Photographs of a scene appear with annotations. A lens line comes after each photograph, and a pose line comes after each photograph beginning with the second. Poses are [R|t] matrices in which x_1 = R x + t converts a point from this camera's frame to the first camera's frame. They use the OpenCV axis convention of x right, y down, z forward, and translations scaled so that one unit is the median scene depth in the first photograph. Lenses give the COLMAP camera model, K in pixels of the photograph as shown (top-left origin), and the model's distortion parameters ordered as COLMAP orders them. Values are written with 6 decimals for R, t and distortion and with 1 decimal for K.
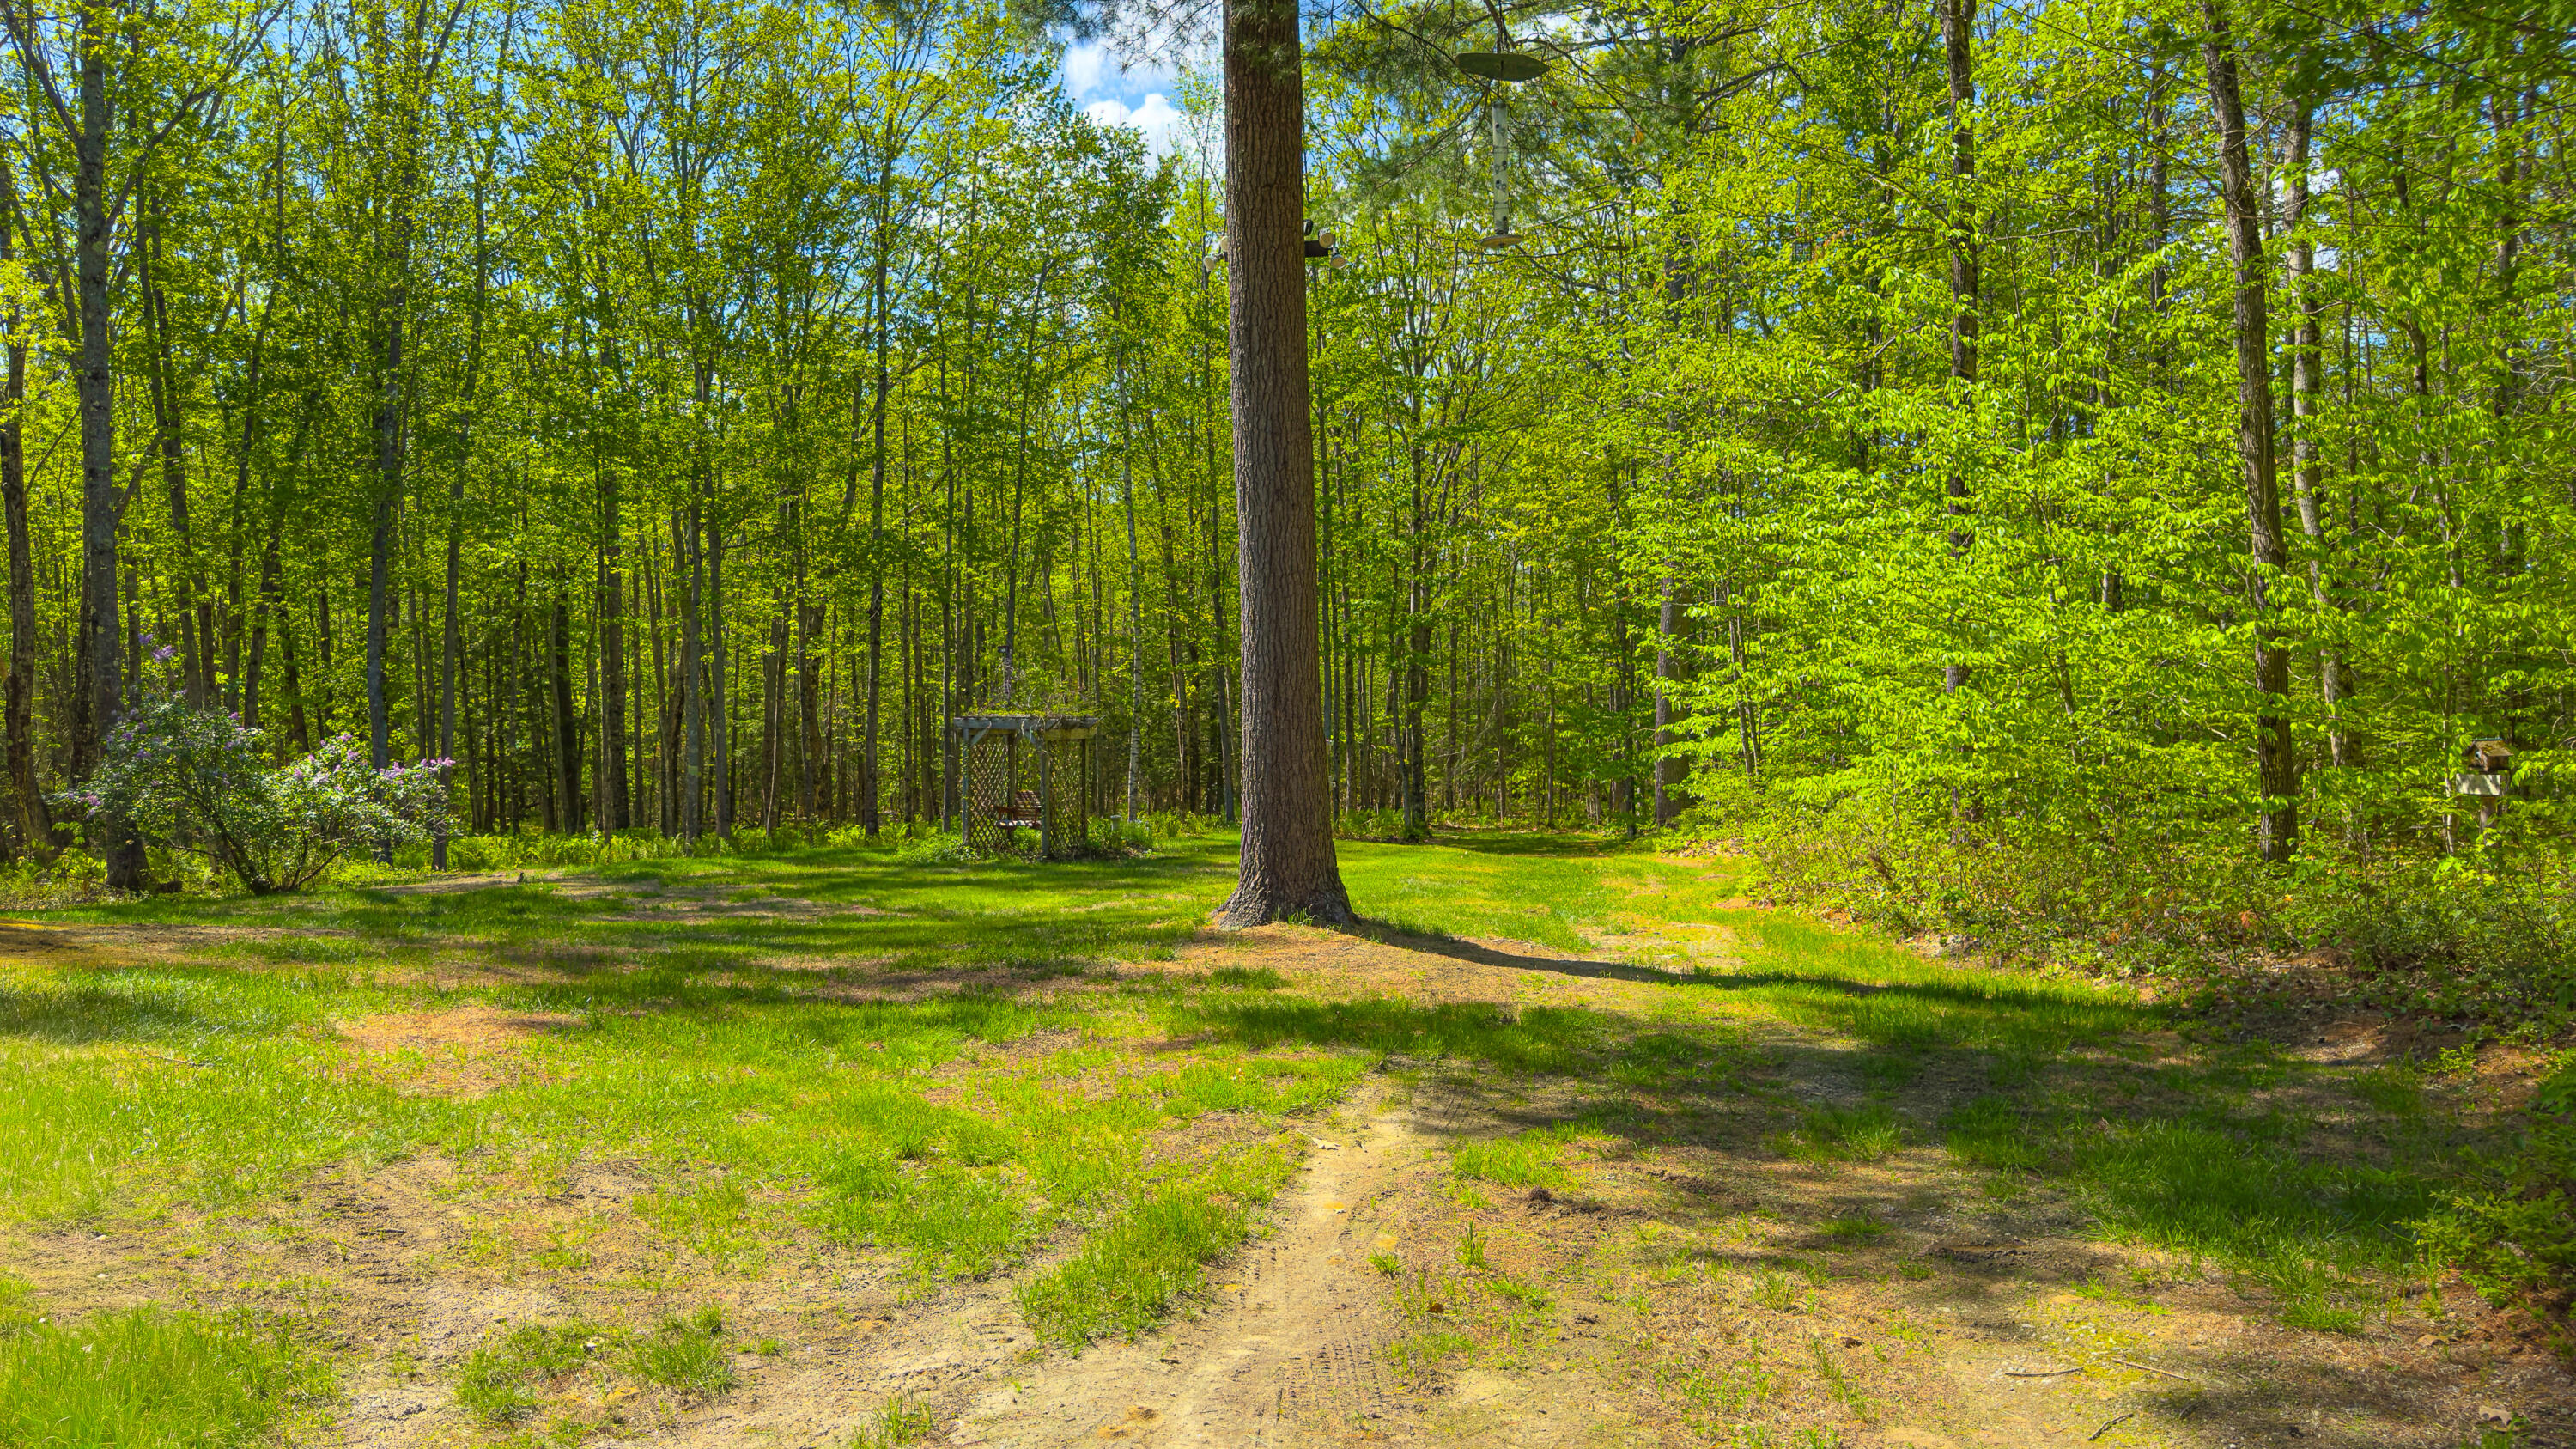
lens RADIAL K [[1706.0, 0, 1295.2], [0, 1706.0, 716.0], [0, 0, 1]] dist [0.010425, 0.000742]
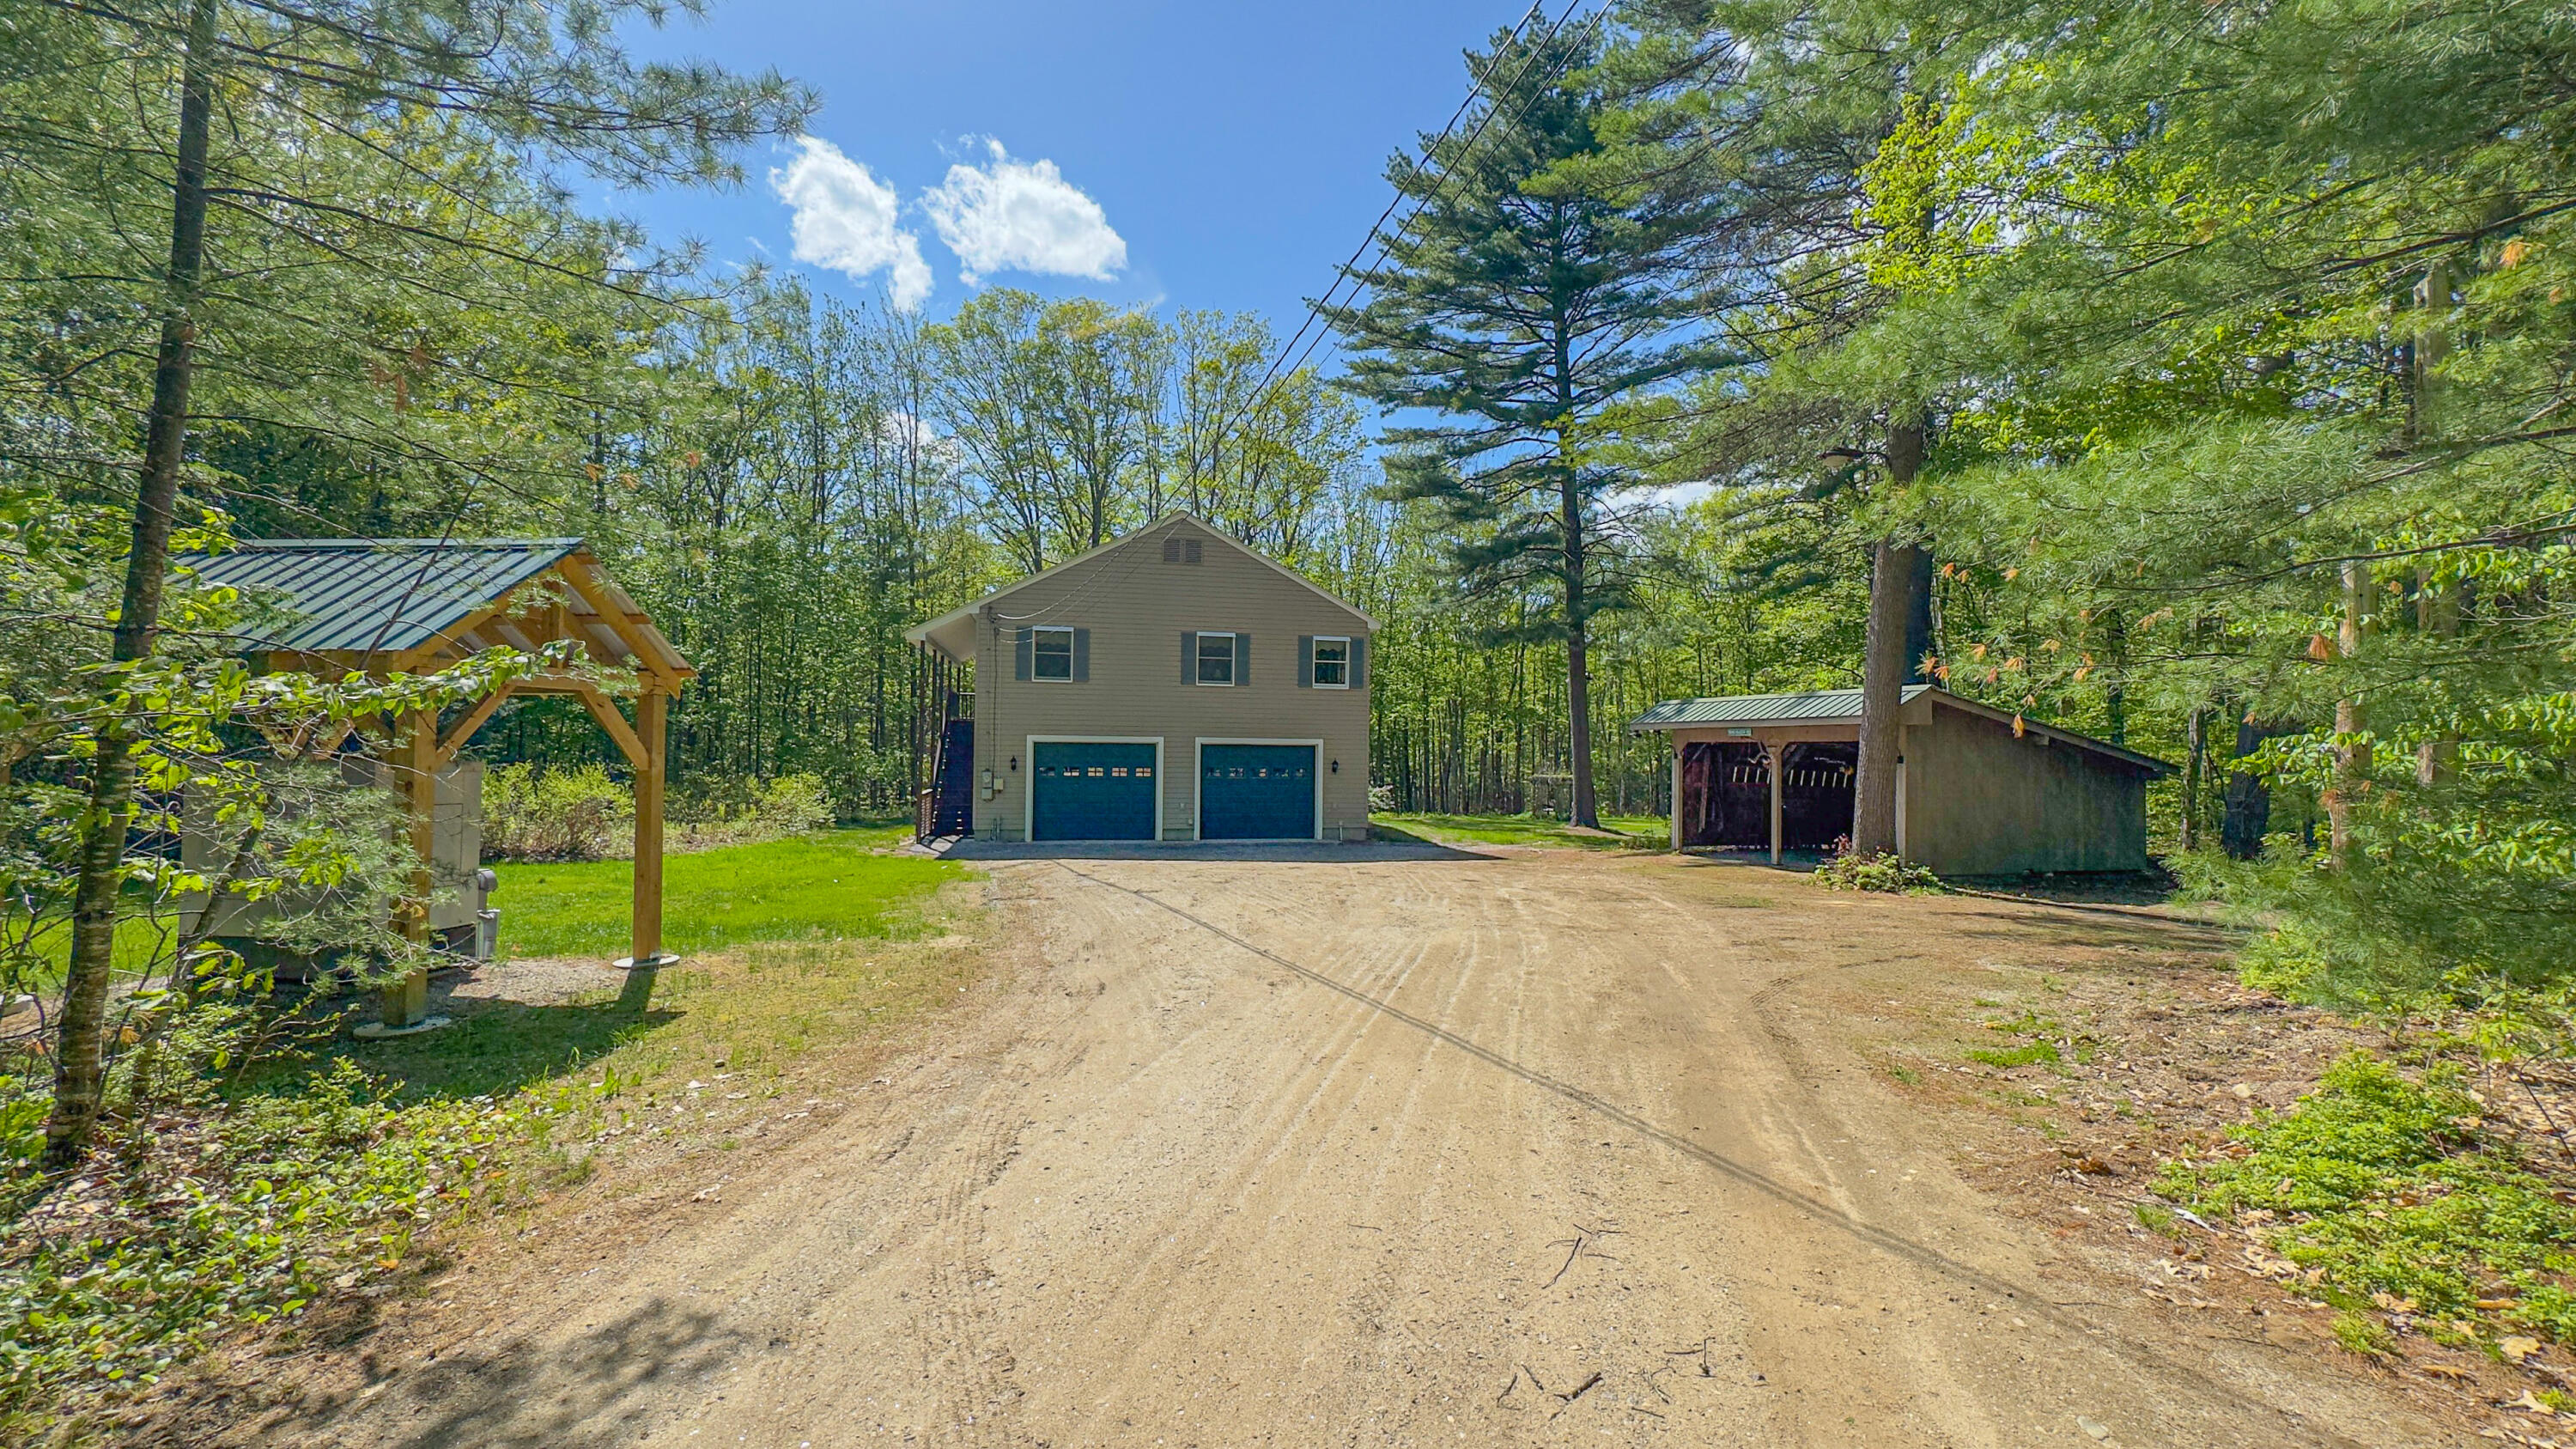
lens RADIAL K [[1052.7, 0, 1288.8], [0, 1052.7, 731.4], [0, 0, 1]] dist [-0.000965, -0.000005]
pose [[0.882123, 0.002642, -0.471011, 0.196583], [-0.016481, 0.999545, -0.025259, -0.016781], [0.470730, 0.030044, 0.881765, -0.578551]]
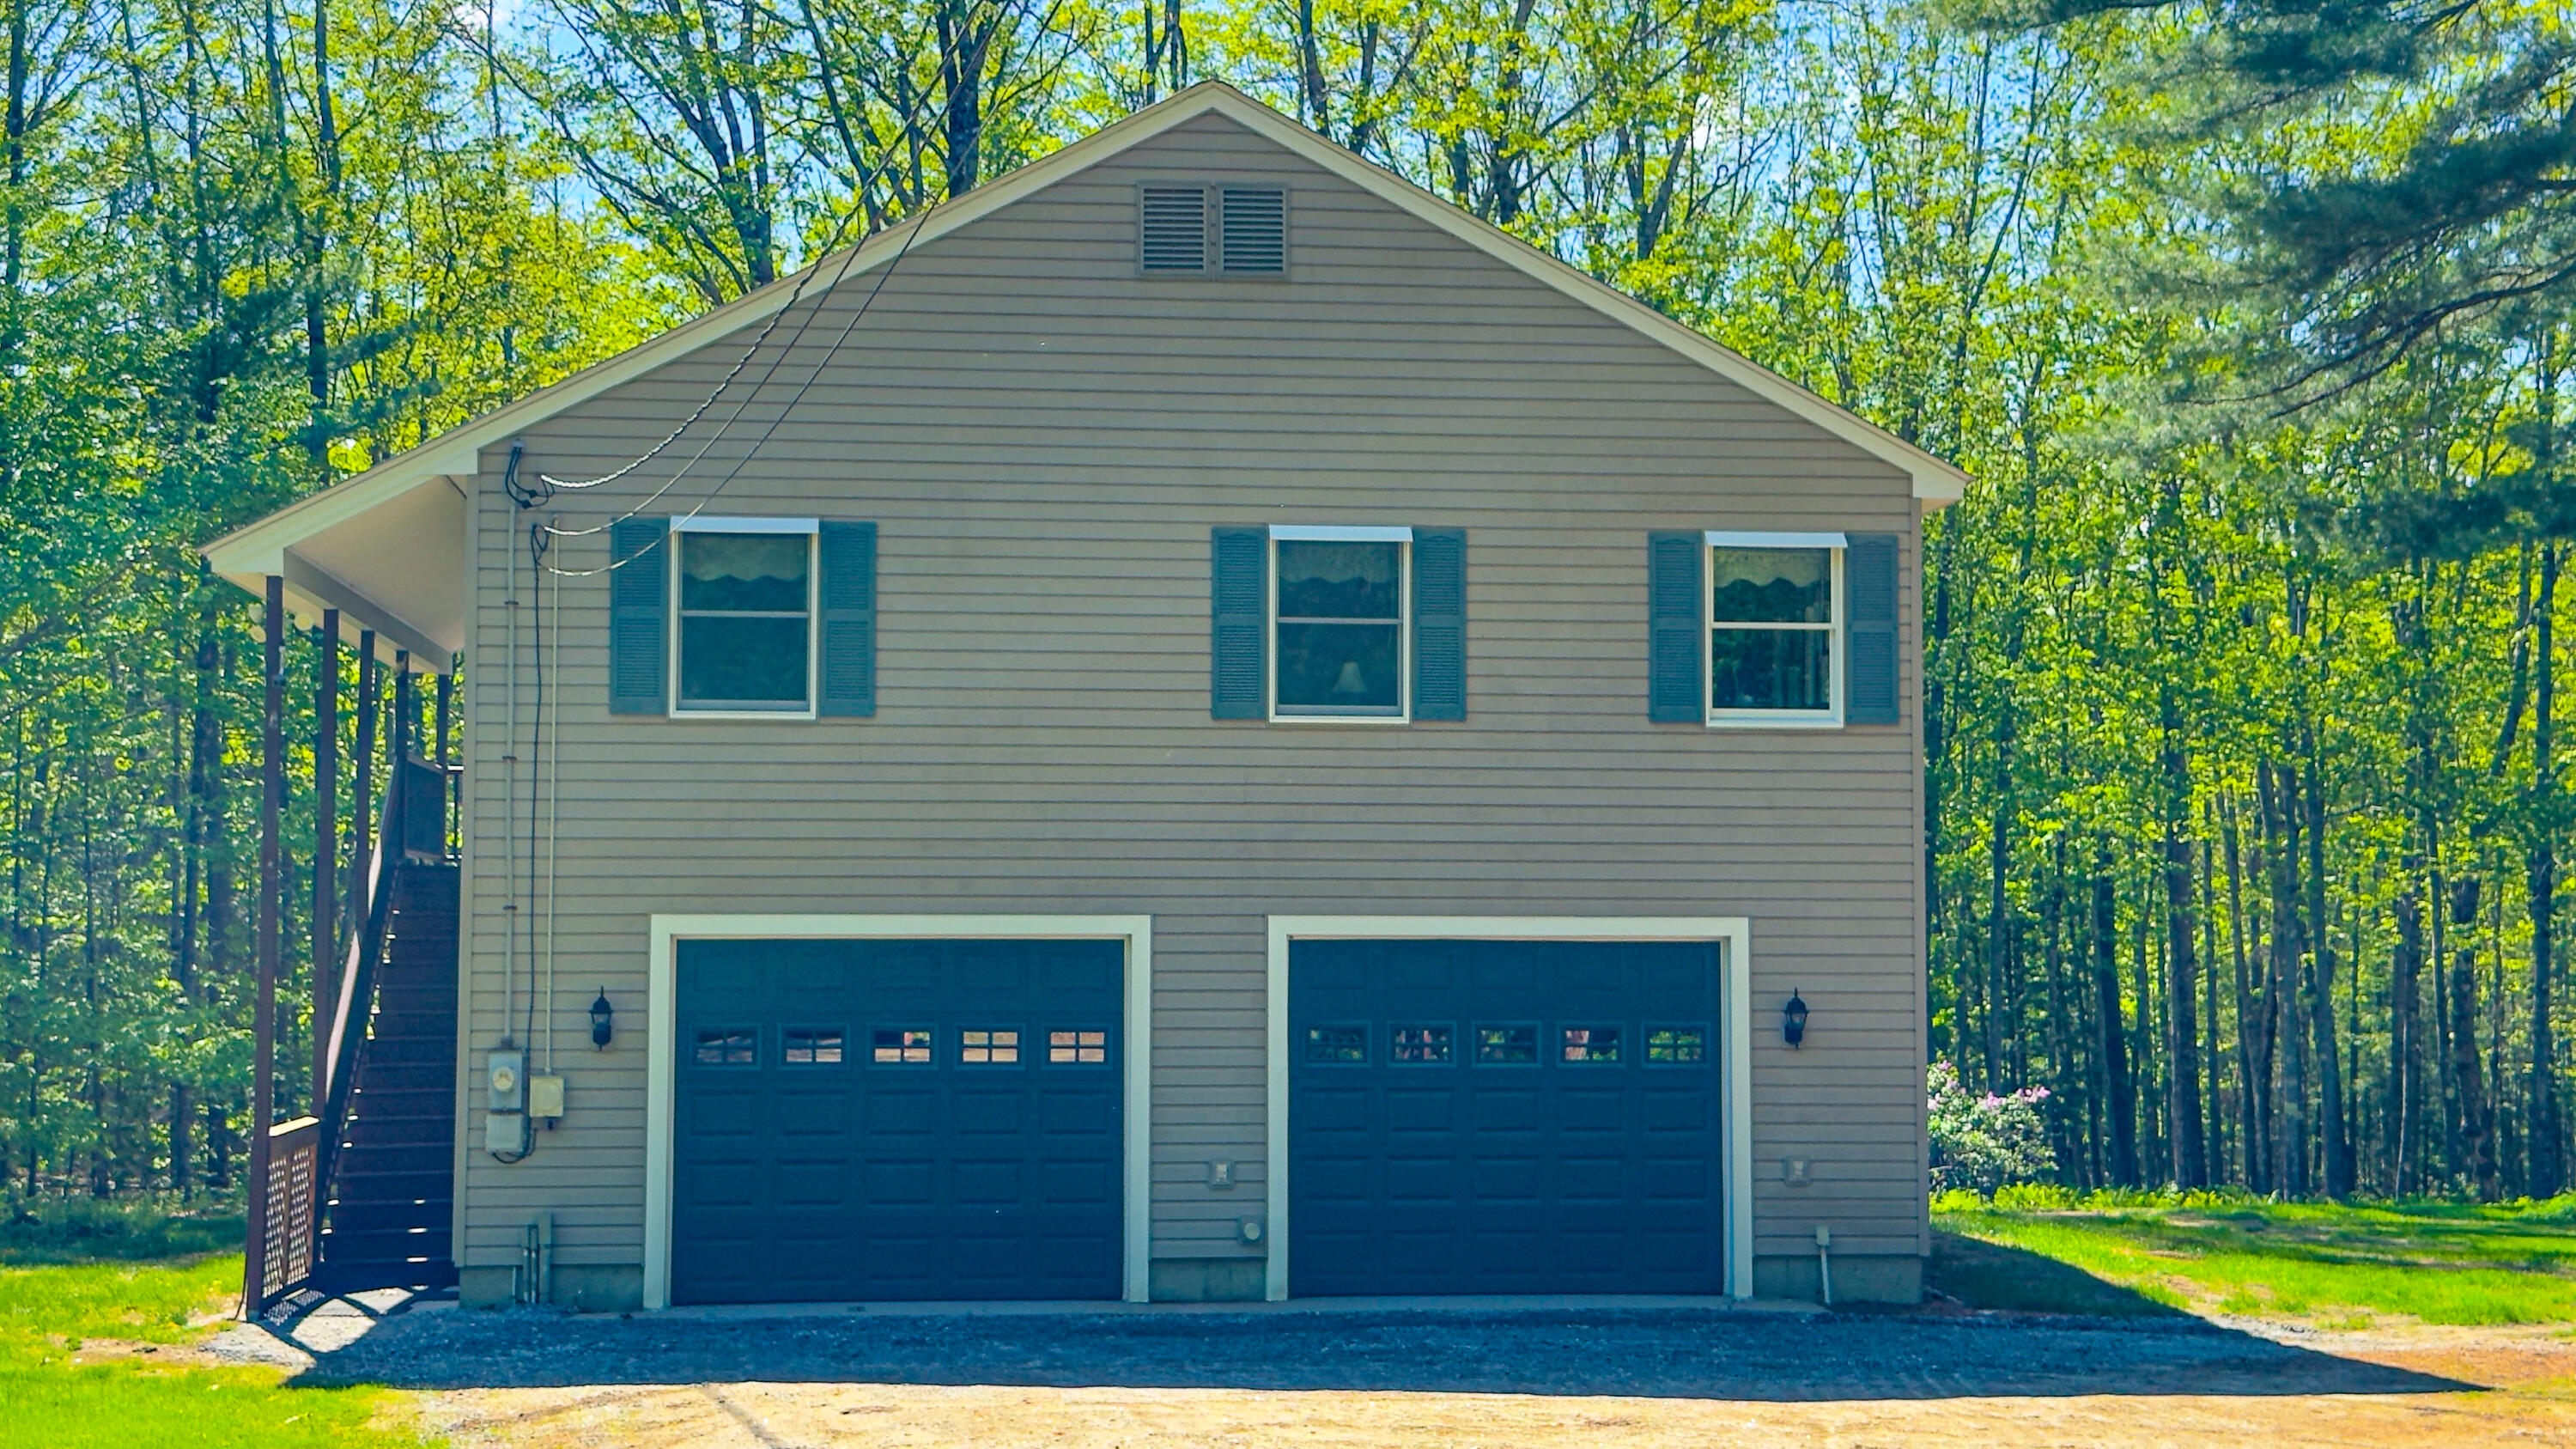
lens RADIAL K [[3687.4, 0, 1289.4], [0, 3687.4, 729.8], [0, 0, 1]] dist [0.139673, 0.000000]
pose [[0.825376, -0.031456, -0.563706, 0.190064], [-0.008180, 0.997676, -0.067650, -0.017841], [0.564524, 0.060448, 0.823200, -0.541831]]
